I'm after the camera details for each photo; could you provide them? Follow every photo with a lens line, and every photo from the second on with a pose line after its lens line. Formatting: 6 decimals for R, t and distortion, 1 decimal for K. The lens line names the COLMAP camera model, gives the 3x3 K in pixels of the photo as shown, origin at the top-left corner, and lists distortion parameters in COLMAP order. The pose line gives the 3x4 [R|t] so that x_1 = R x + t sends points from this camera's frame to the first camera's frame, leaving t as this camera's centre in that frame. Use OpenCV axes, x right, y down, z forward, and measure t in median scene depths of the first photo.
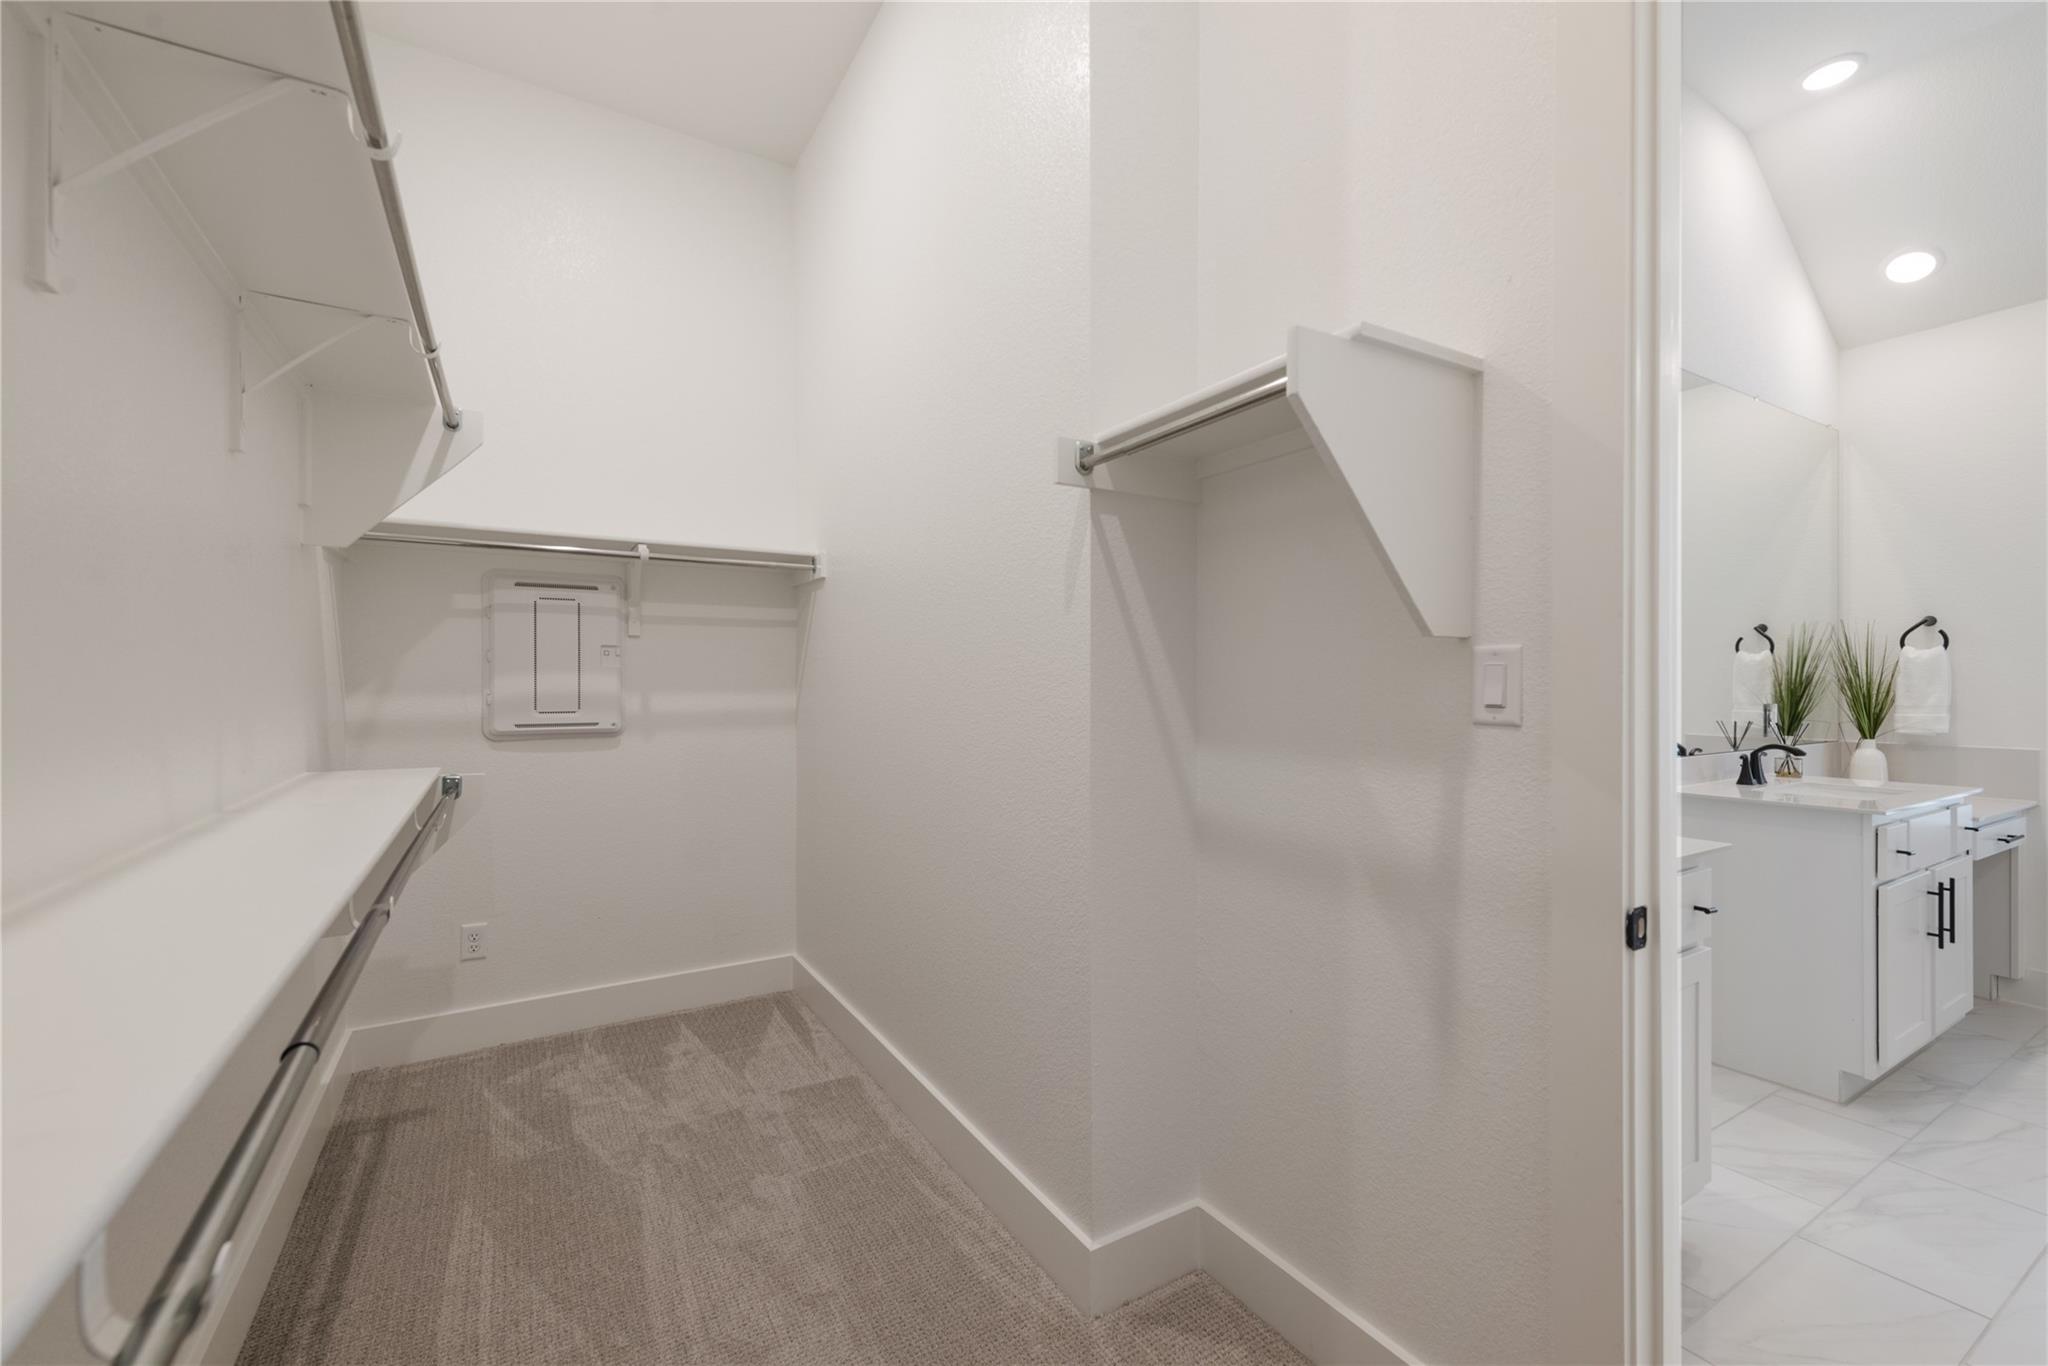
lens RADIAL K [[854.9, 0, 1032.5], [0, 854.9, 684.6], [0, 0, 1]] dist [0.007404, -0.000470]
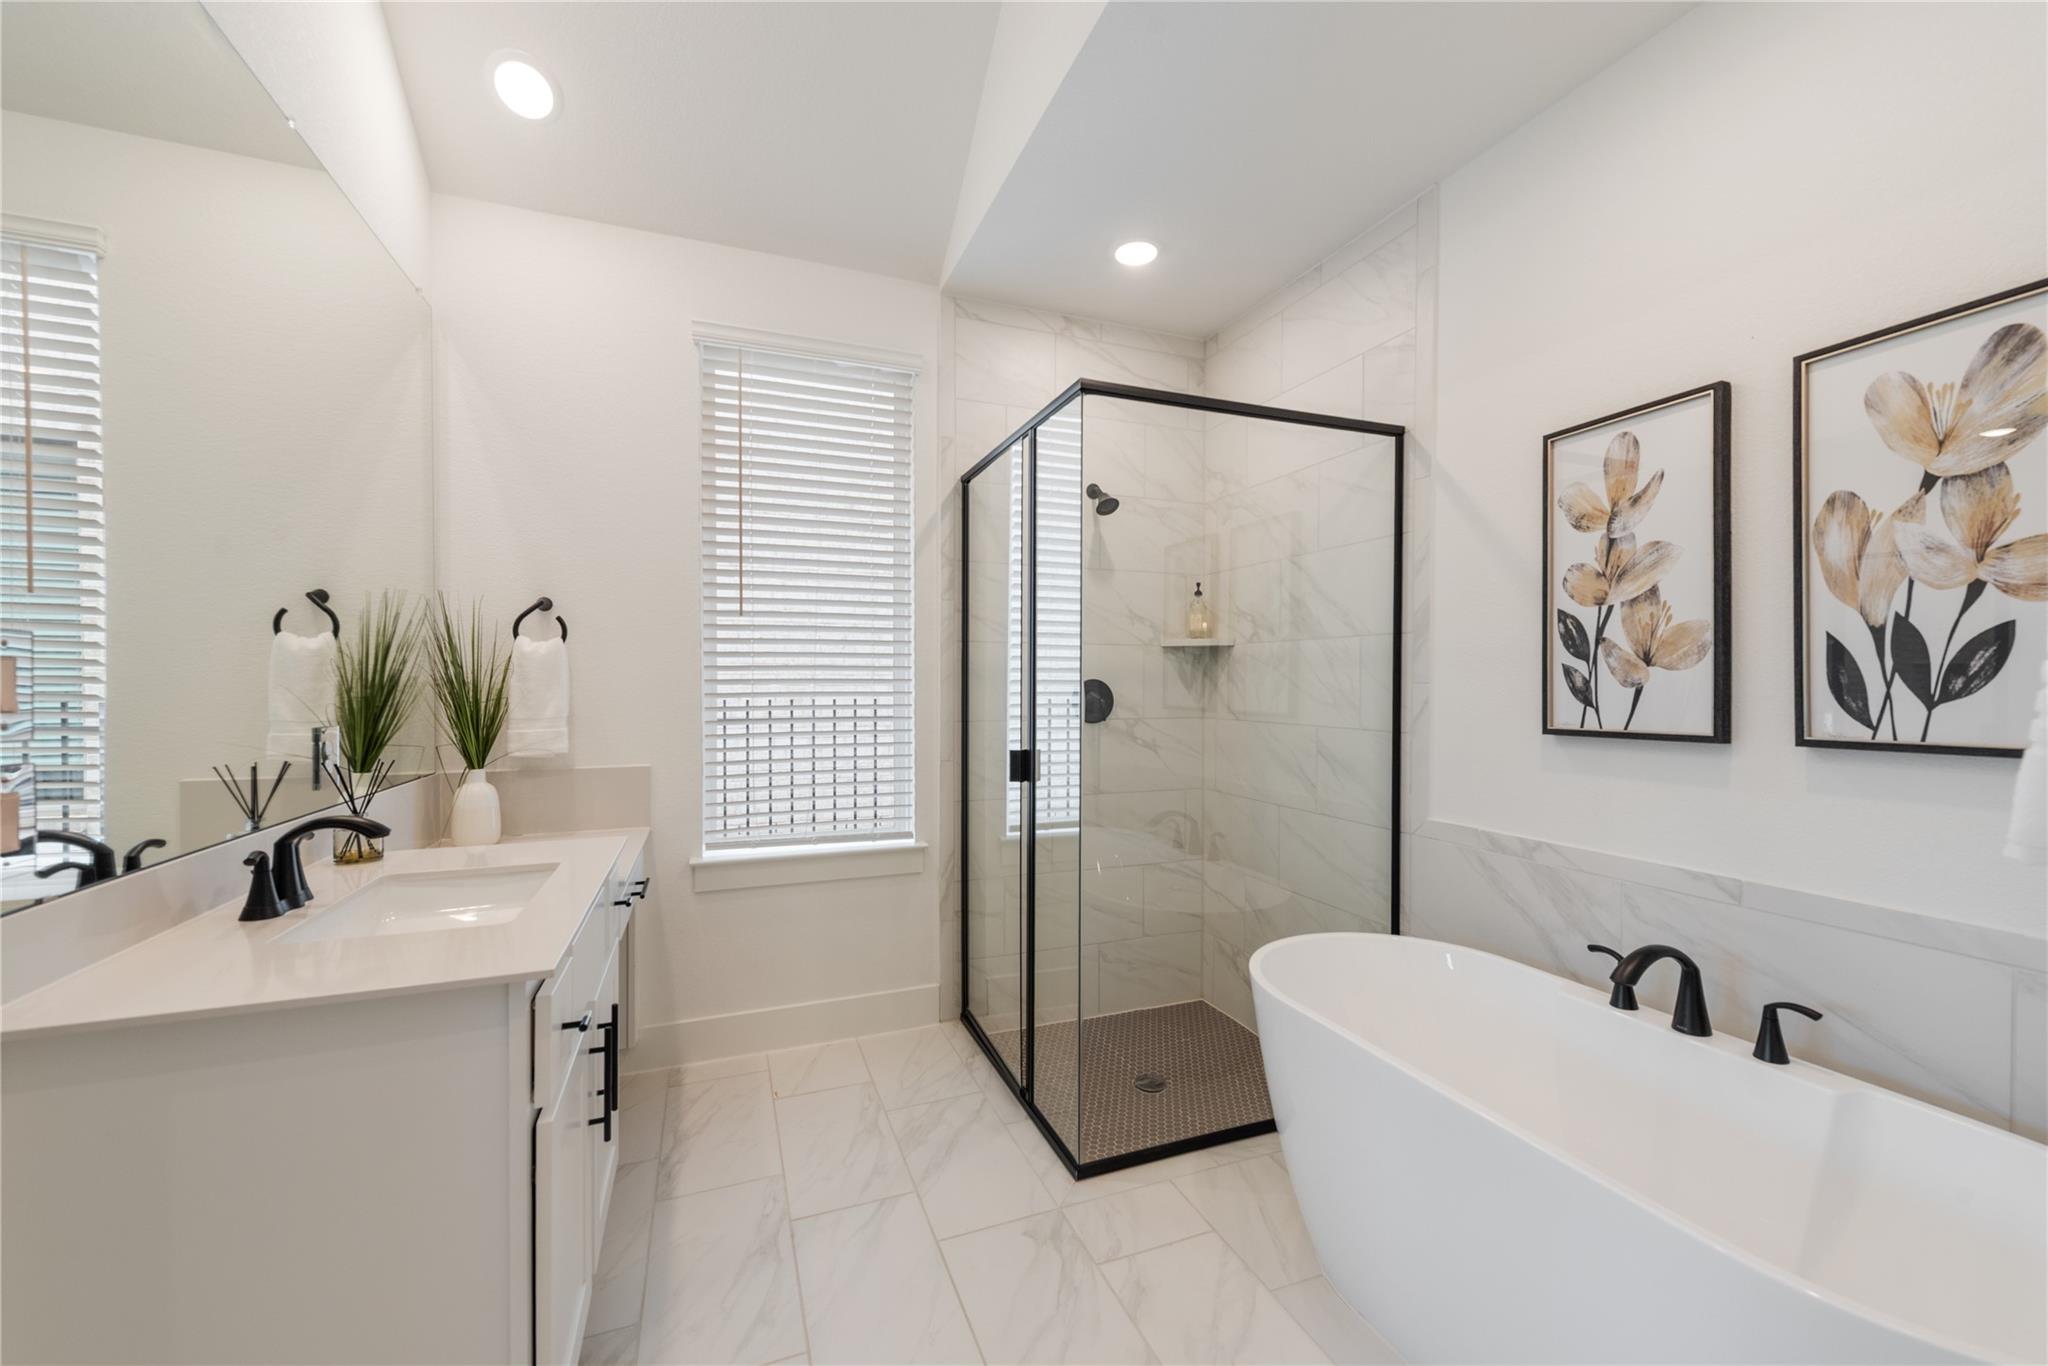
lens RADIAL K [[812.0, 0, 1038.5], [0, 812.0, 689.7], [0, 0, 1]] dist [0.017153, -0.009080]
pose [[0.167363, -0.007844, 0.985864, 0.417499], [0.001234, 0.999969, 0.007747, -0.004010], [-0.985895, -0.000080, 0.167368, 0.462916]]
